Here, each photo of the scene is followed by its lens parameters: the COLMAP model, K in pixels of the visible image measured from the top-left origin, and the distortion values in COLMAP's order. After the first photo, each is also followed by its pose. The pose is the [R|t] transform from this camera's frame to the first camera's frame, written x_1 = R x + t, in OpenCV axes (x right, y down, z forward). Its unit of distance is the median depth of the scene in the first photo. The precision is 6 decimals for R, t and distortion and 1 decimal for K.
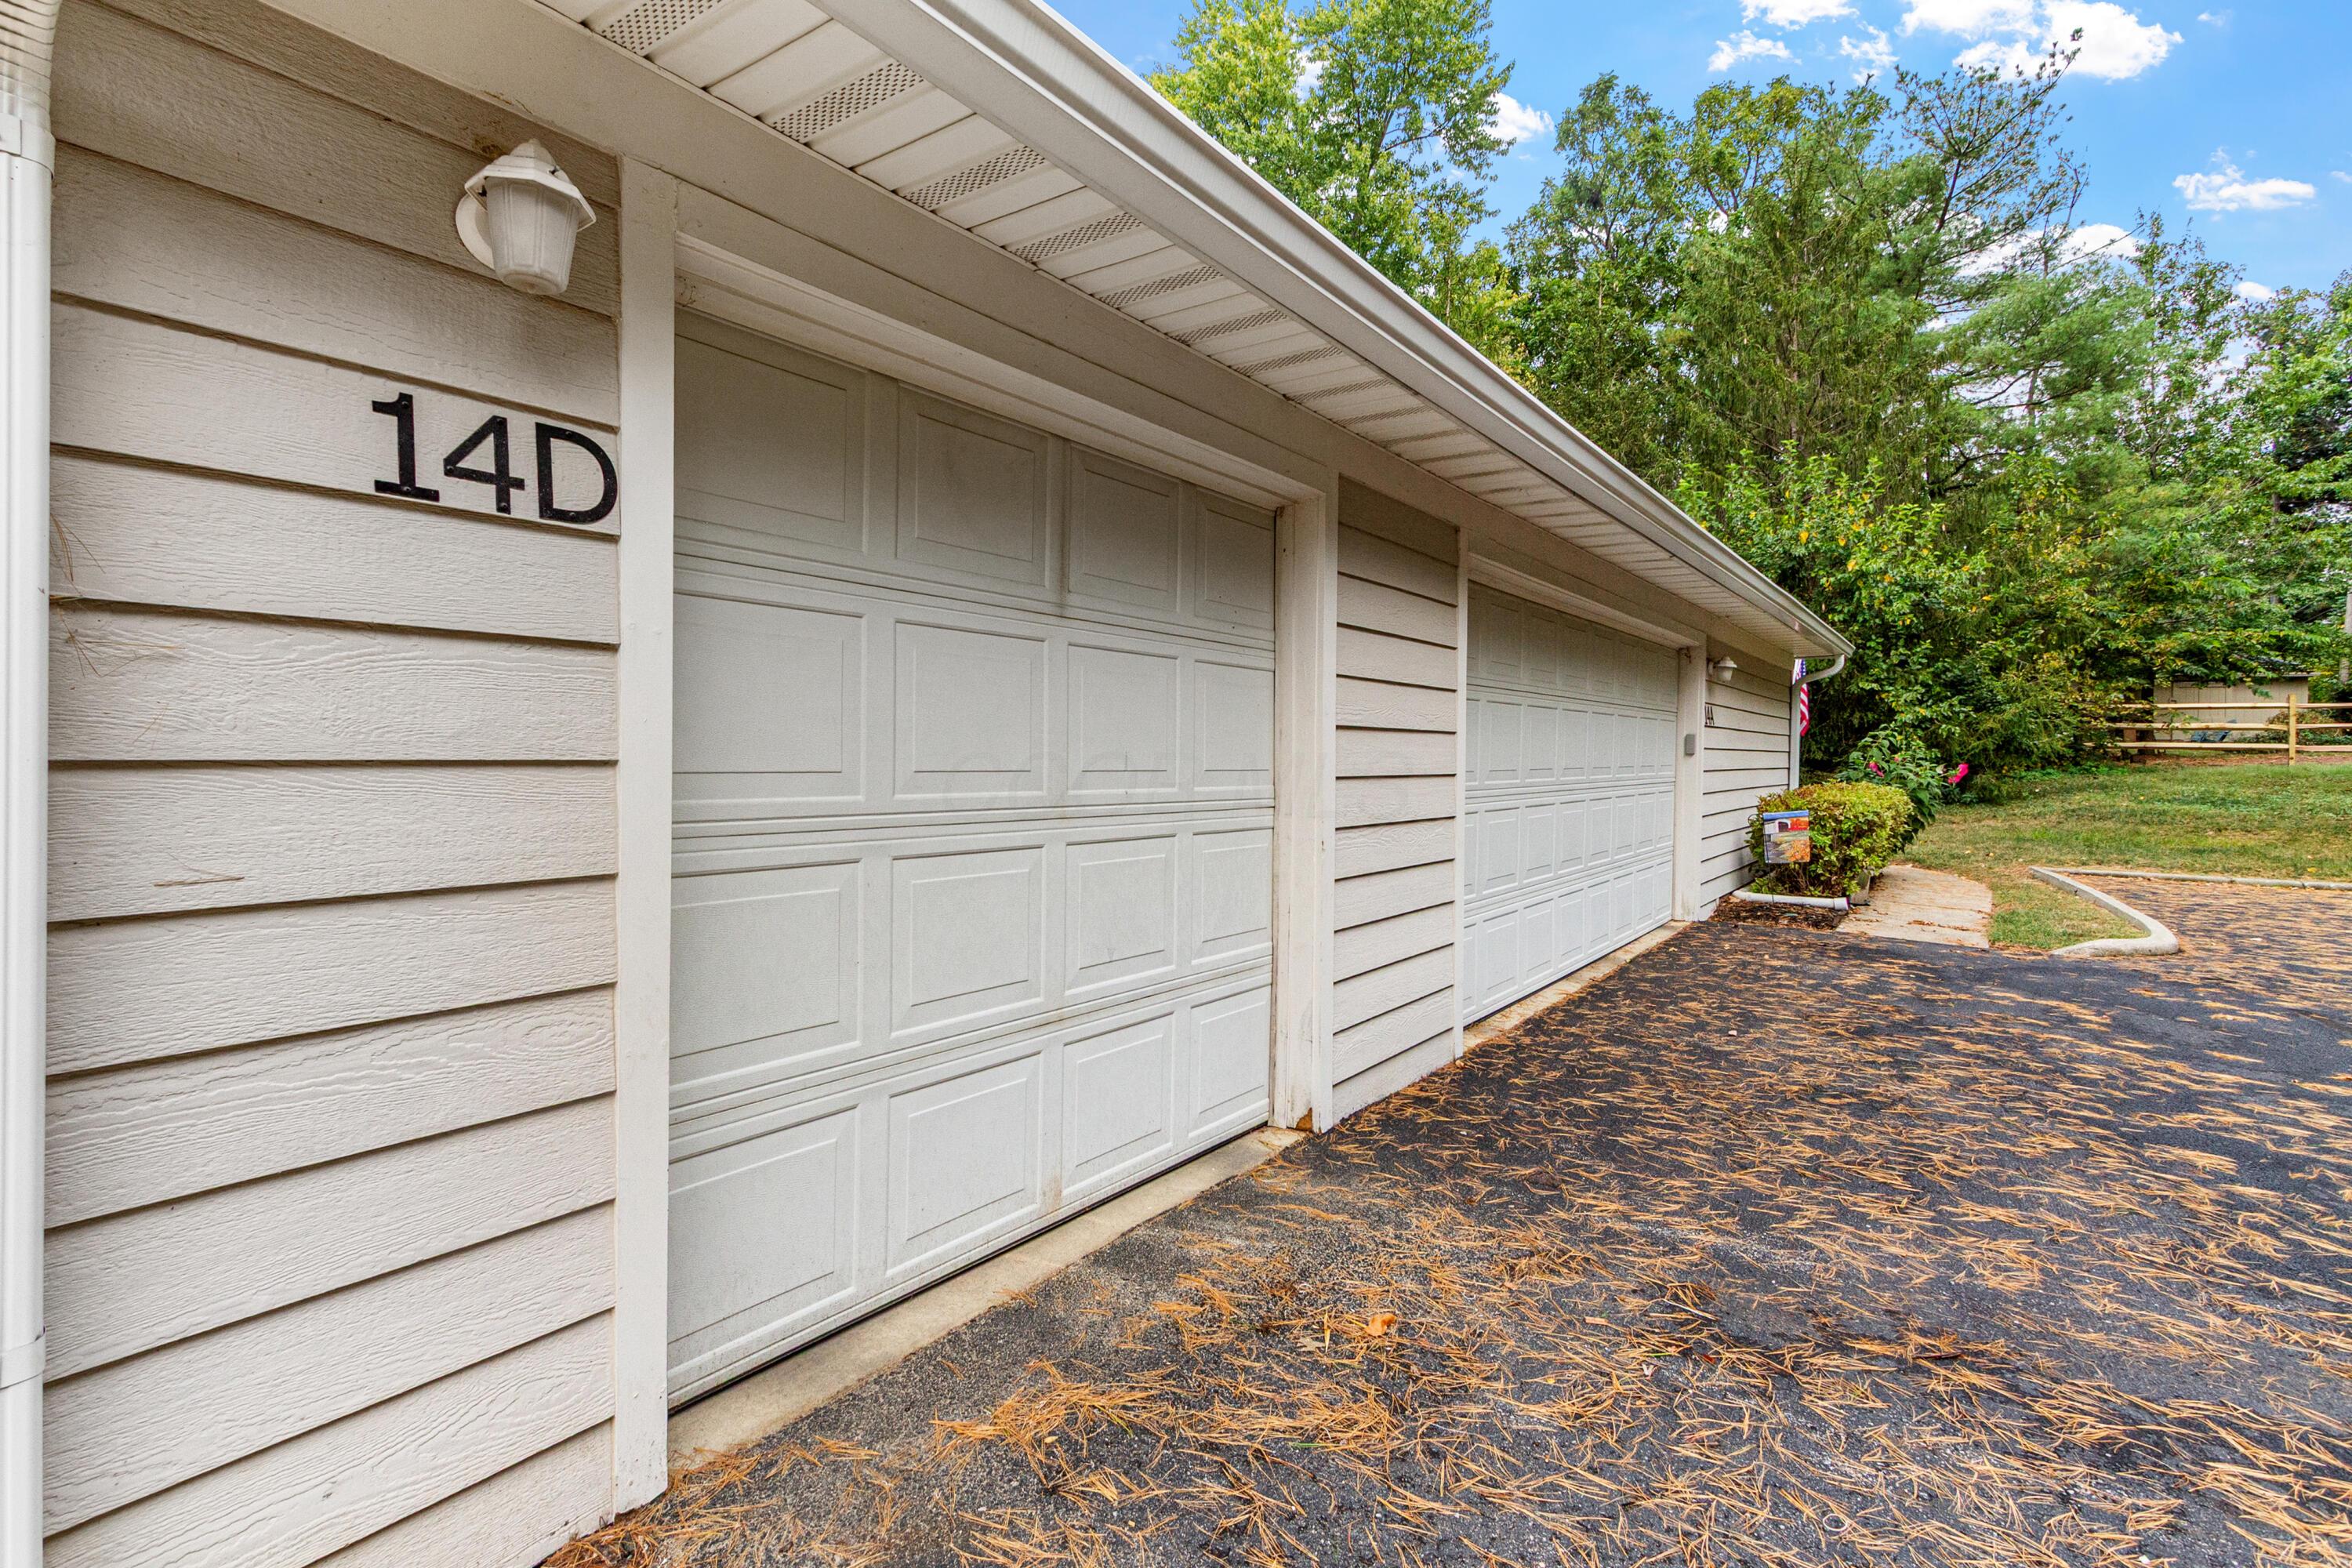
lens RADIAL K [[1136.5, 0, 1173.8], [0, 1136.5, 726.9], [0, 0, 1]] dist [-0.002118, -0.000428]
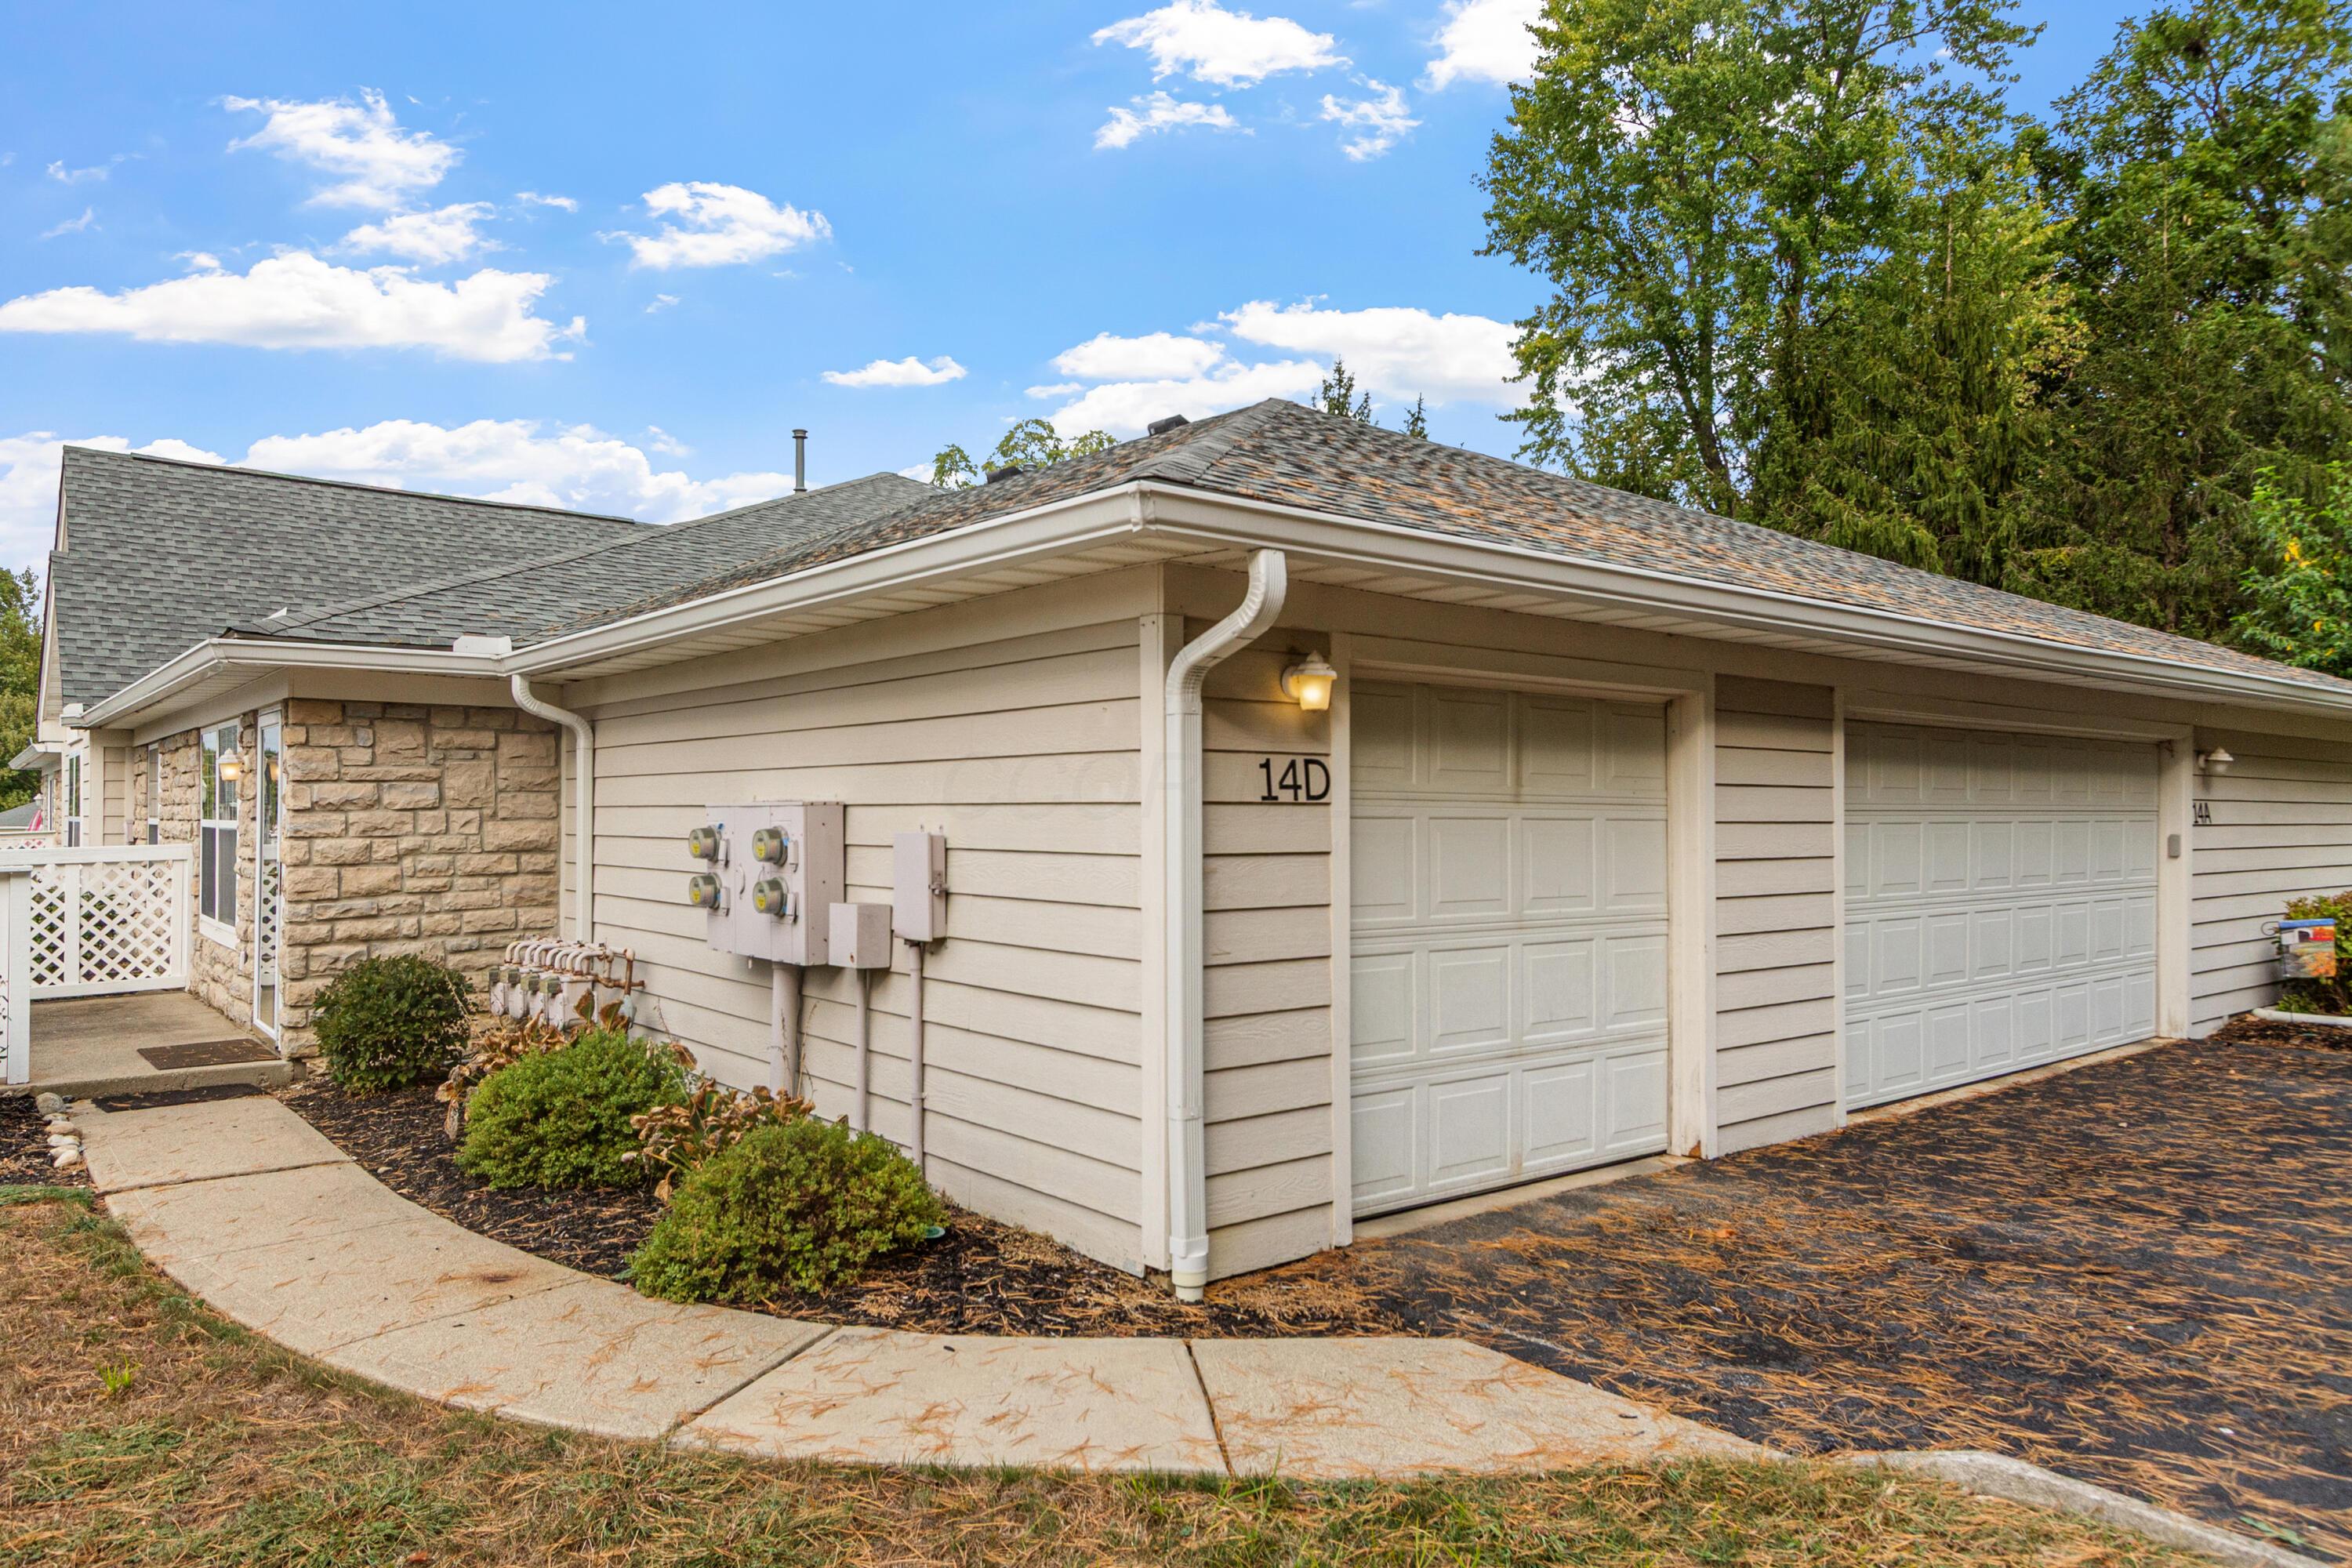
lens RADIAL K [[1524.0, 0, 1171.8], [0, 1524.0, 800.1], [0, 0, 1]] dist [0.011185, 0.004315]
pose [[0.965130, -0.013253, -0.261434, -0.005857], [0.015245, 0.999868, 0.005591, -0.092217], [0.261325, -0.009382, 0.965205, -0.922654]]
